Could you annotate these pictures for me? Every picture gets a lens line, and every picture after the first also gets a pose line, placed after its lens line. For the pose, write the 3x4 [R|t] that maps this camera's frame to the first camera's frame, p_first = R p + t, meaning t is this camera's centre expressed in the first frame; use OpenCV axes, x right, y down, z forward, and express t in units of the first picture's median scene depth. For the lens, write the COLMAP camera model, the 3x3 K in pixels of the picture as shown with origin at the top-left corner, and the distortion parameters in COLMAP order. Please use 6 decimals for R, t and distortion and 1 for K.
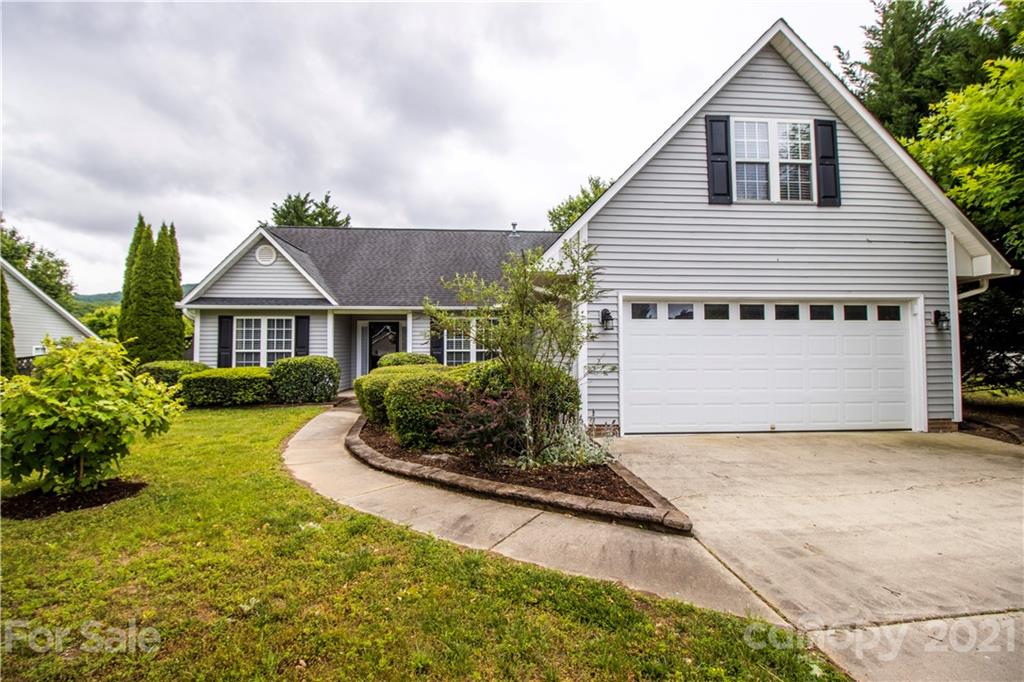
lens RADIAL K [[481.7, 0, 511.9], [0, 481.7, 341.5], [0, 0, 1]] dist [-0.017751, -0.000344]
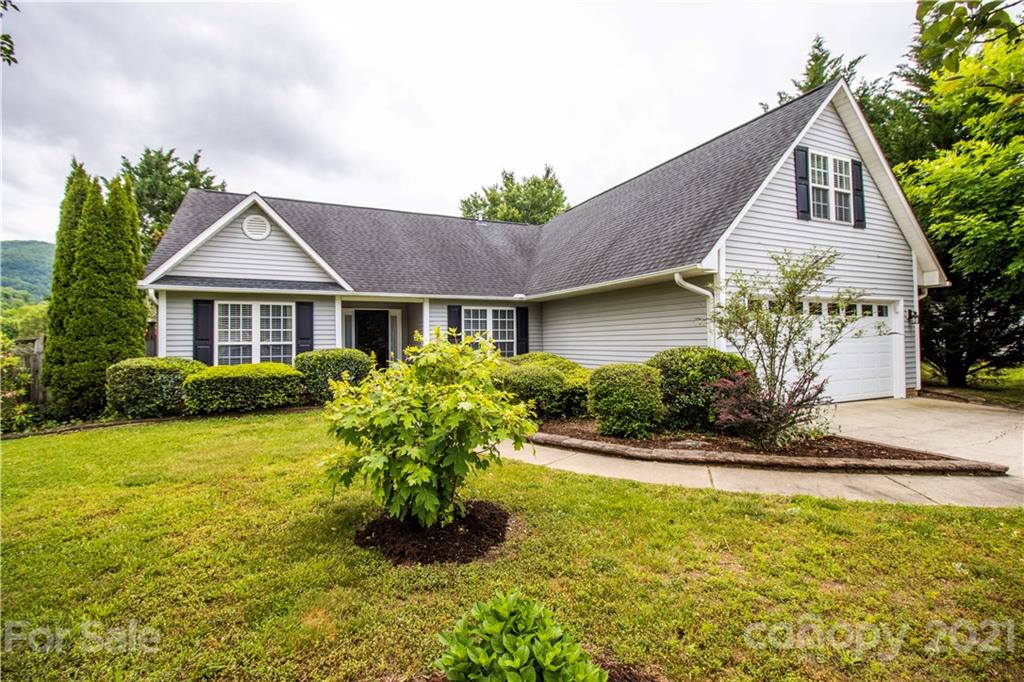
lens RADIAL K [[481.7, 0, 515.1], [0, 481.7, 338.4], [0, 0, 1]] dist [-0.017751, -0.000344]
pose [[0.935152, -0.006151, 0.354194, -0.395413], [-0.000294, 0.999835, 0.018139, -0.003905], [-0.354247, -0.017067, 0.934996, 0.067149]]
